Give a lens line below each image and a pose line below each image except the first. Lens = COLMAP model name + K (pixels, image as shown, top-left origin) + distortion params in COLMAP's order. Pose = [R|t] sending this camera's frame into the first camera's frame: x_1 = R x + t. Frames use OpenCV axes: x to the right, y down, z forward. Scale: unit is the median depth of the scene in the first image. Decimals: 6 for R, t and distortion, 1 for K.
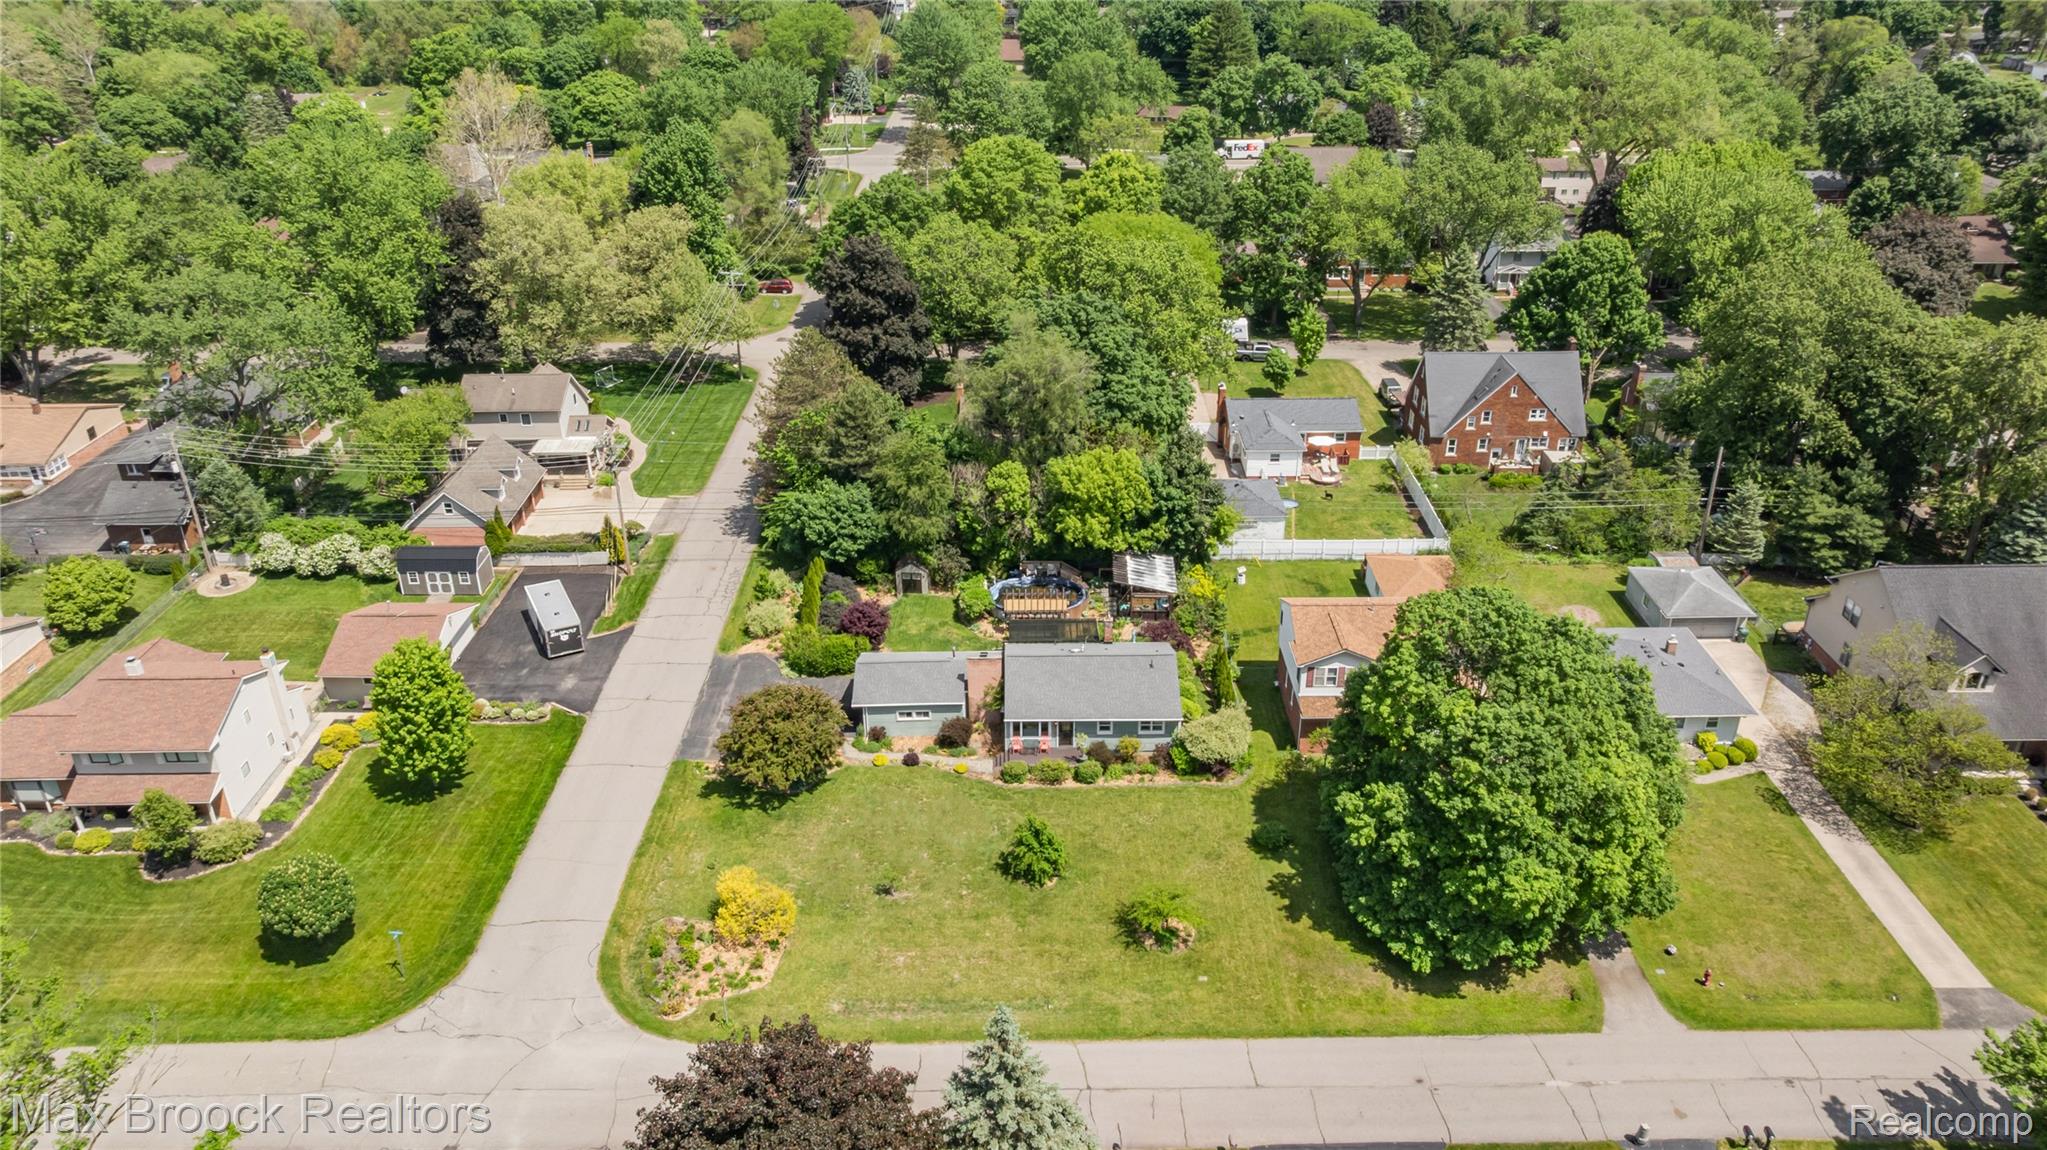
lens RADIAL K [[1436.4, 0, 1033.2], [0, 1436.4, 568.5], [0, 0, 1]] dist [-0.022389, 0.002146]
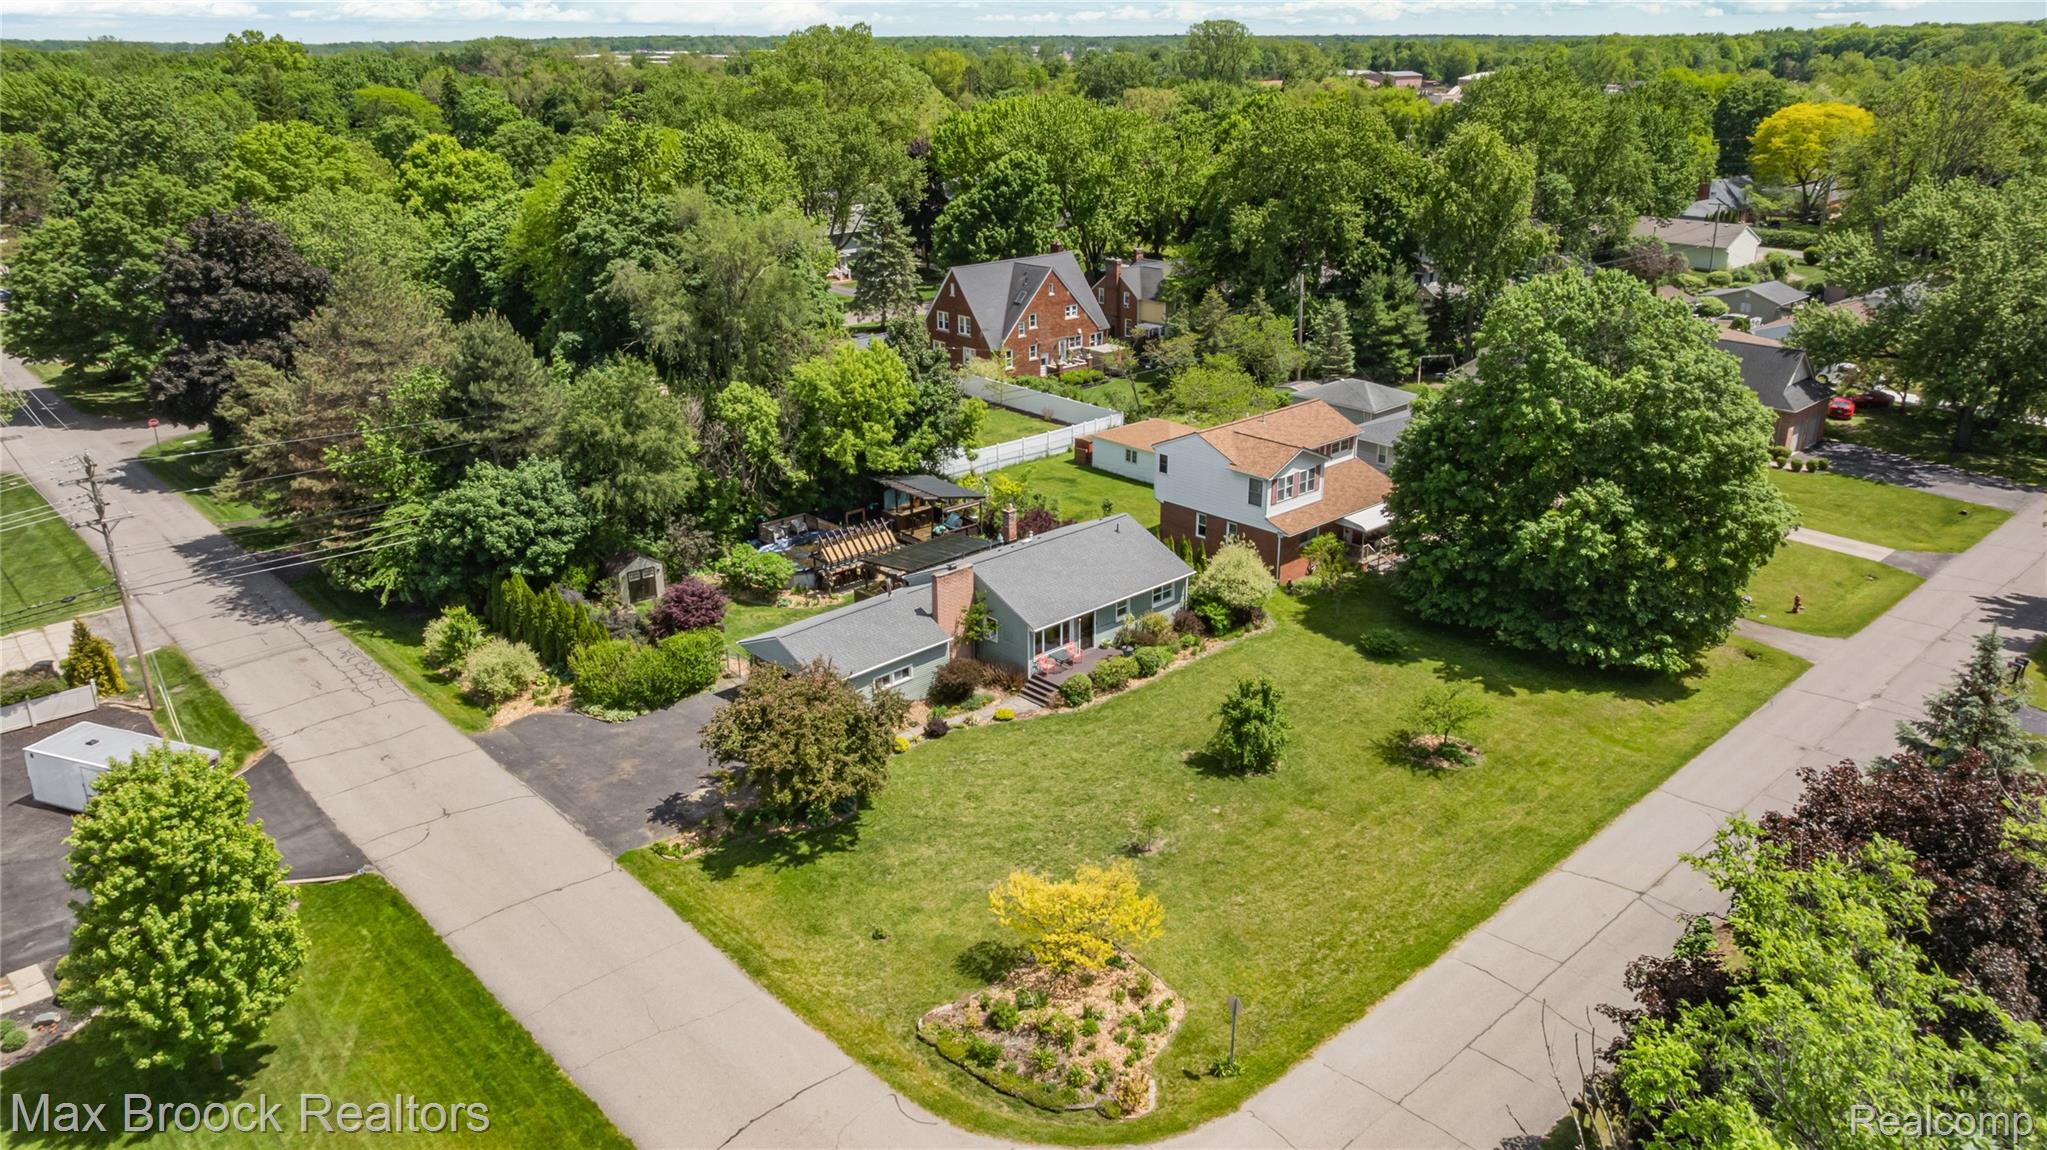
lens RADIAL K [[1436.4, 0, 1033.2], [0, 1436.4, 568.5], [0, 0, 1]] dist [-0.022389, 0.002146]
pose [[0.733319, -0.235236, 0.637893, -0.389629], [0.308592, 0.951186, -0.003987, 0.064239], [-0.605817, 0.199773, 0.770115, 0.356264]]
